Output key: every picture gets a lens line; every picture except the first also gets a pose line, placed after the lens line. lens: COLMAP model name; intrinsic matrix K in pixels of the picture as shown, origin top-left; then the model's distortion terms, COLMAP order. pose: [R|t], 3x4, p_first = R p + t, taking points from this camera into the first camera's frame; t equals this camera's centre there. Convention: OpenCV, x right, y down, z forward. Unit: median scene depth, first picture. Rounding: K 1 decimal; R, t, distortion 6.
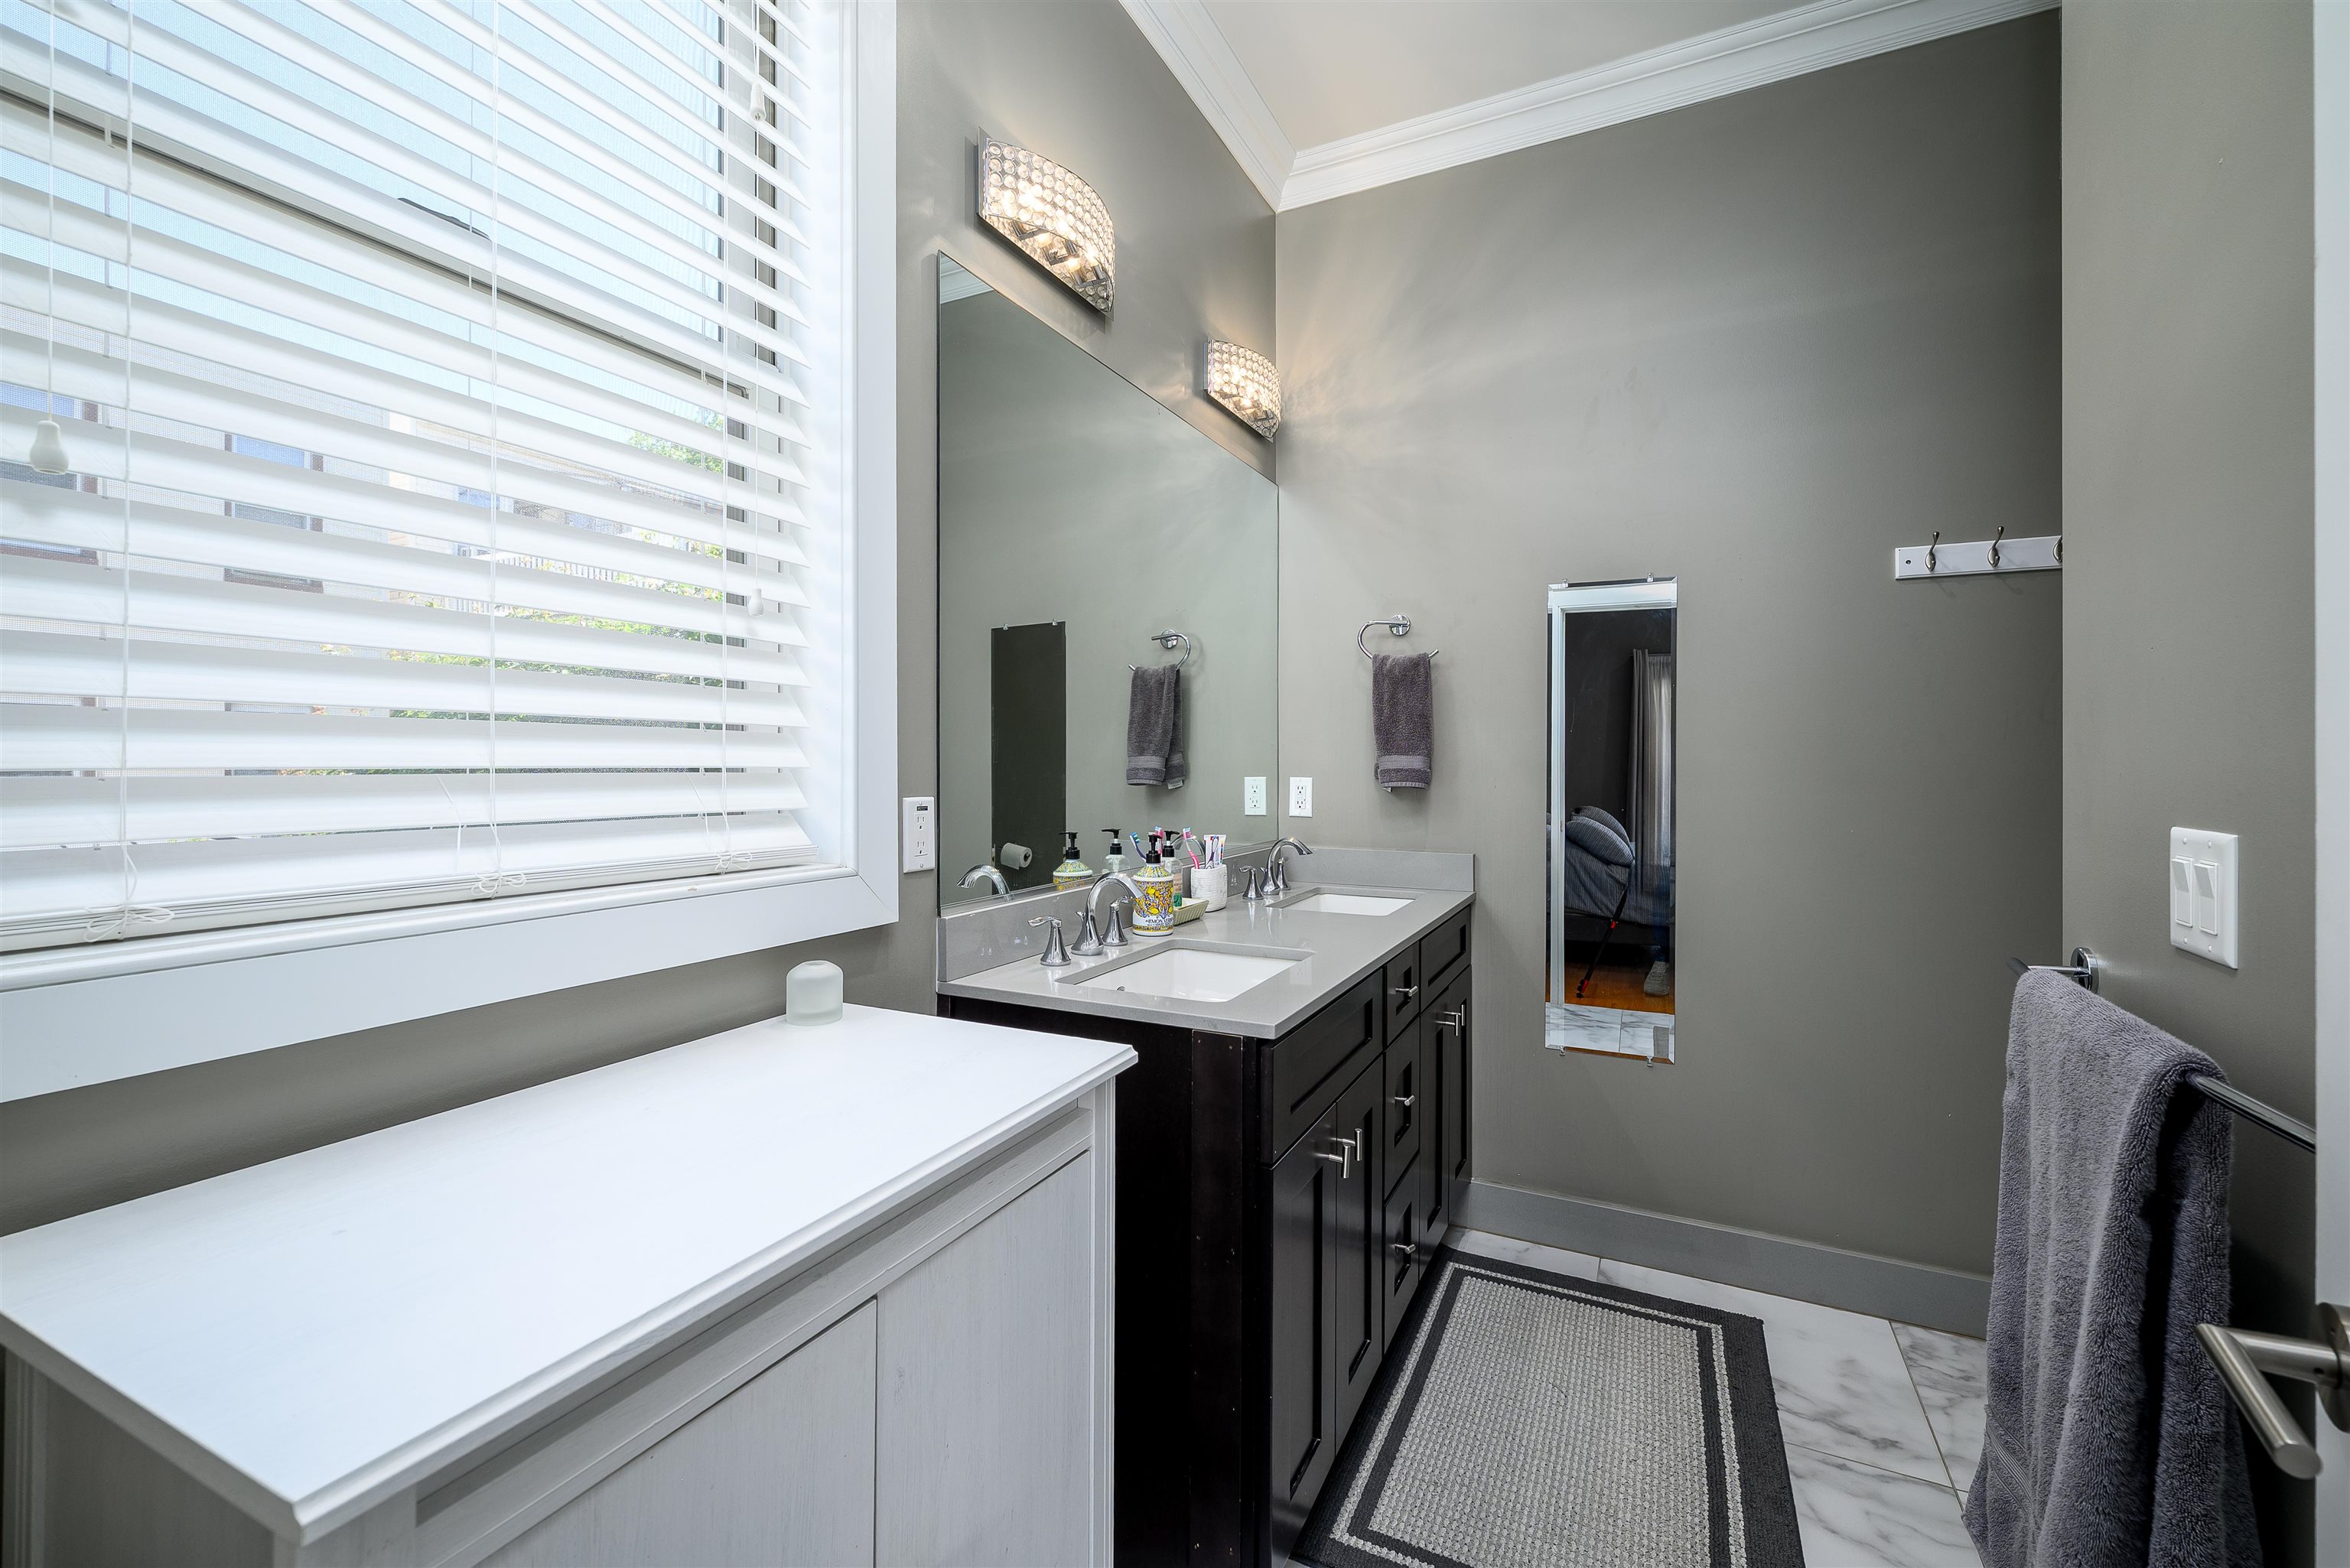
lens RADIAL K [[1026.9, 0, 1171.1], [0, 1026.9, 770.4], [0, 0, 1]] dist [0.001922, 0.000112]
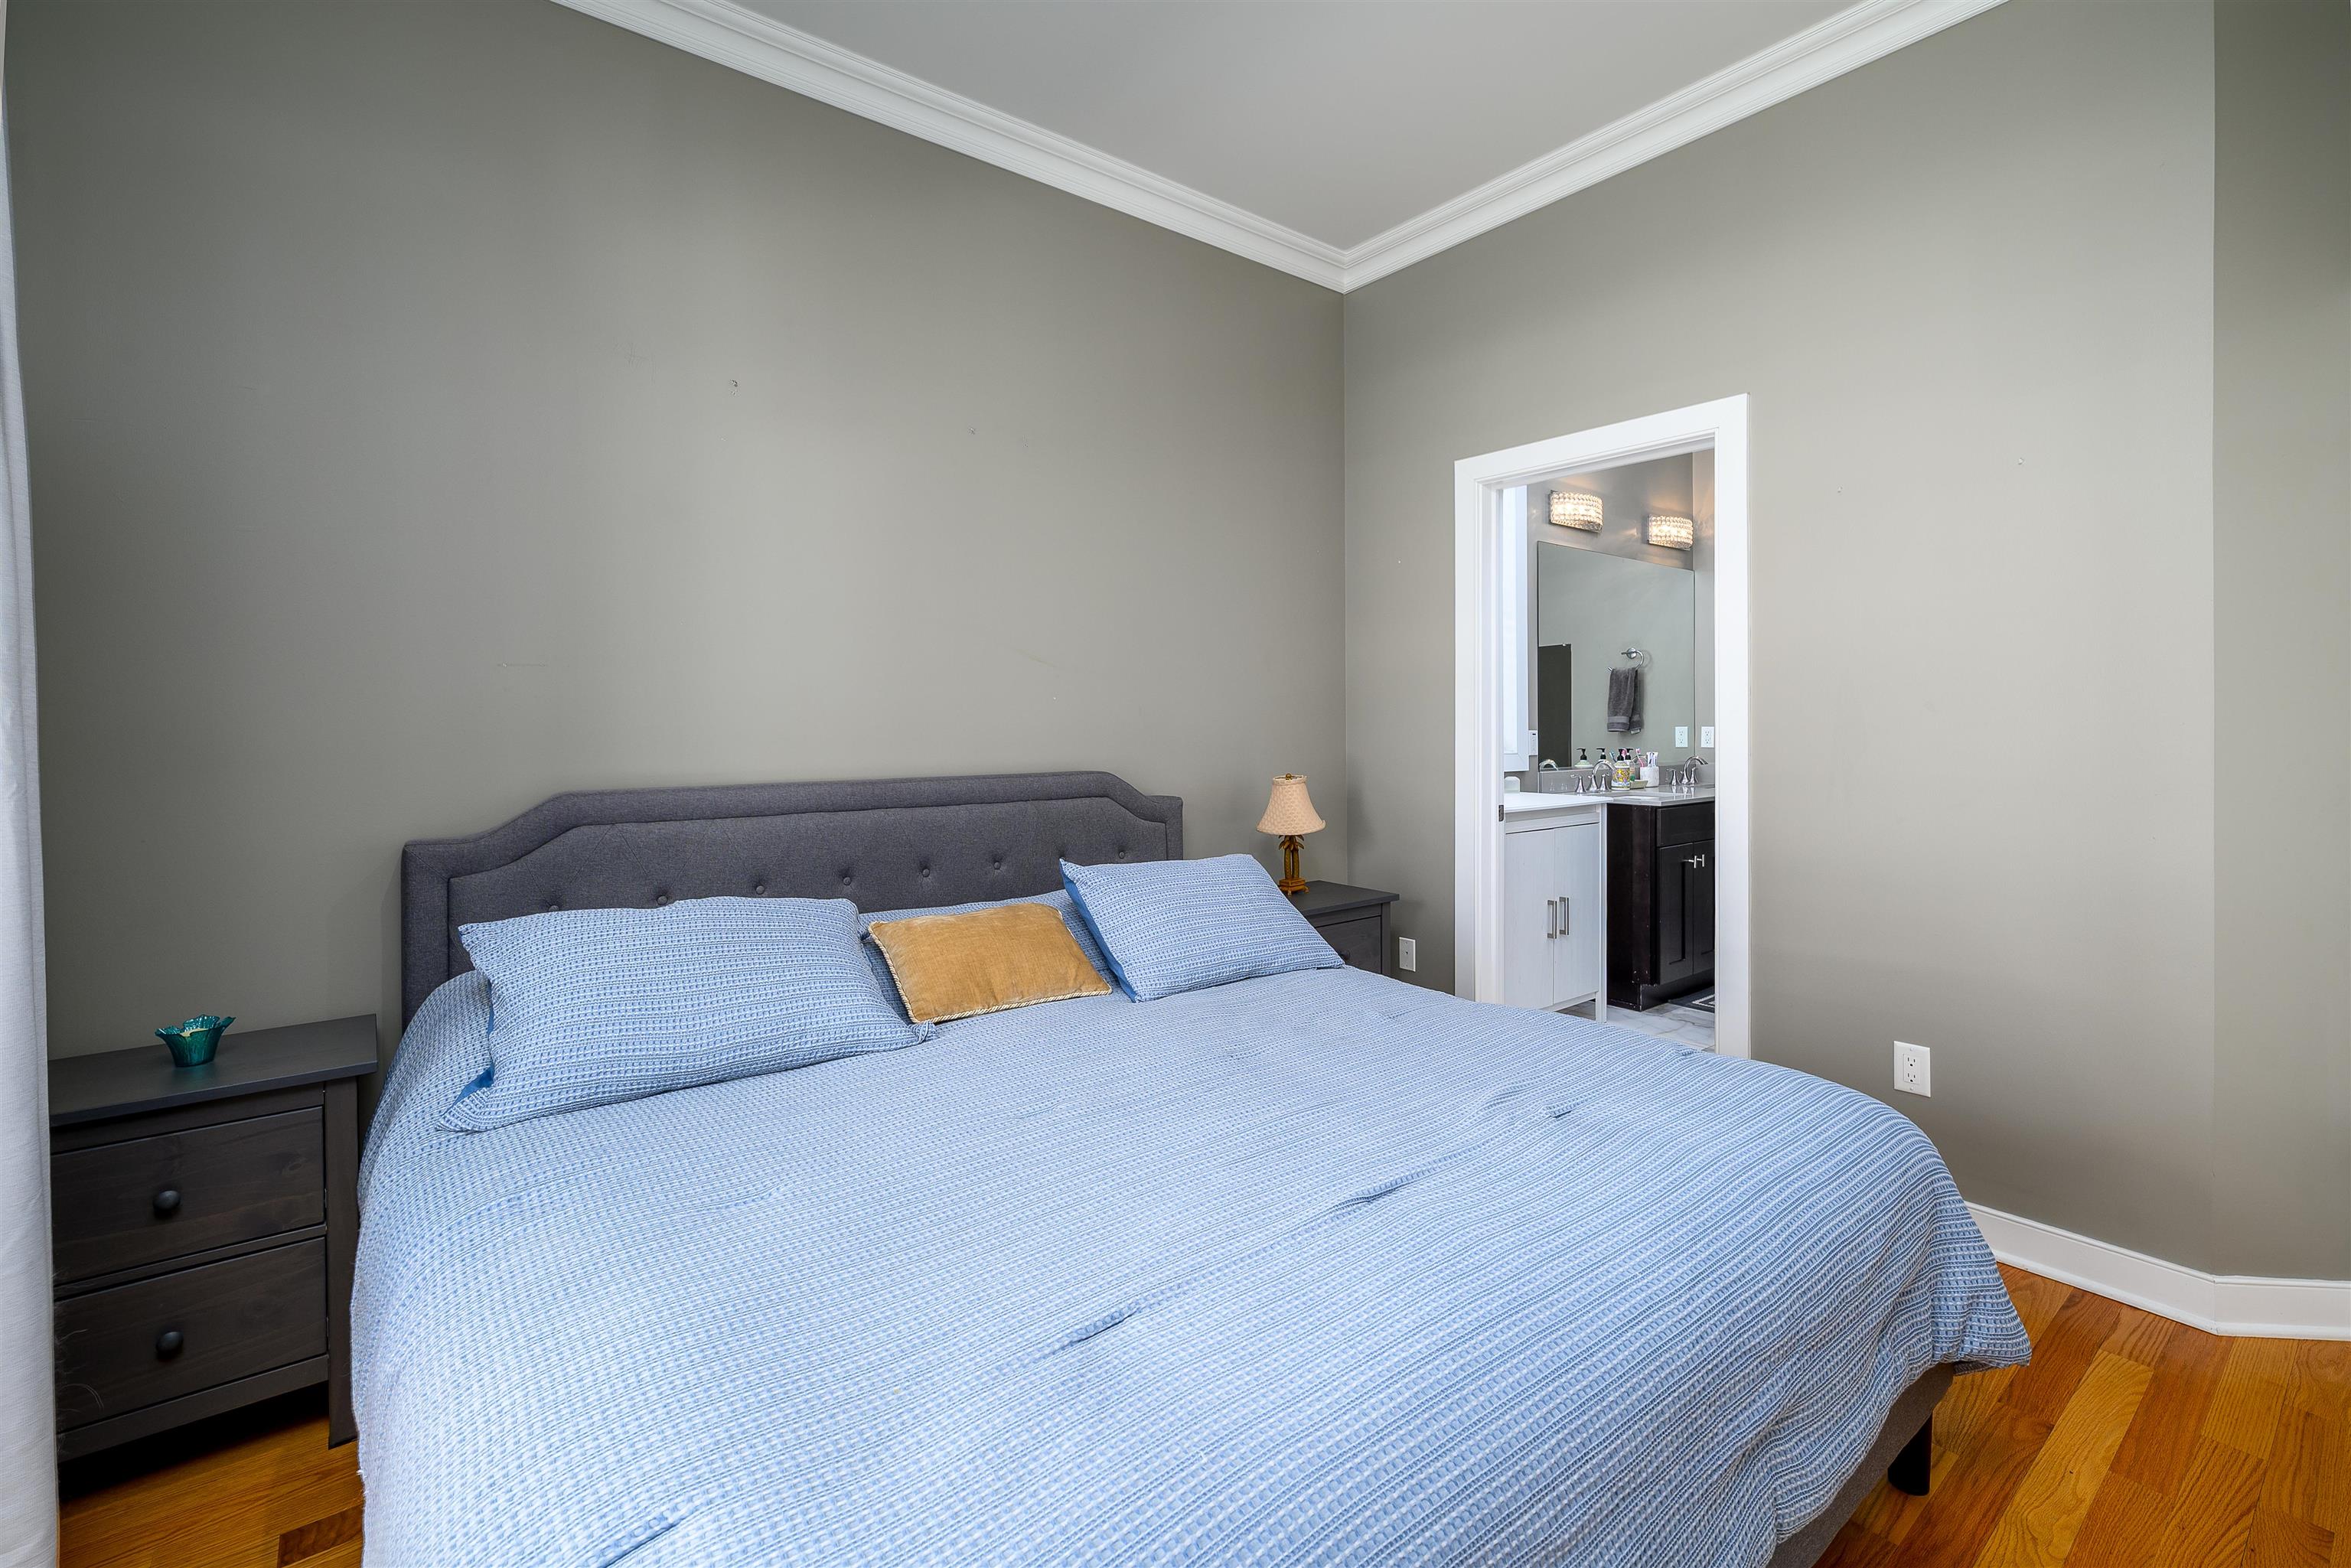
lens RADIAL K [[1027.3, 0, 1182.1], [0, 1027.3, 727.7], [0, 0, 1]] dist [0.001922, 0.000112]
pose [[0.908691, -0.005076, -0.417439, 0.037336], [0.003421, 0.999983, -0.004712, 0.013863], [0.417456, 0.002853, 0.908693, -1.110930]]
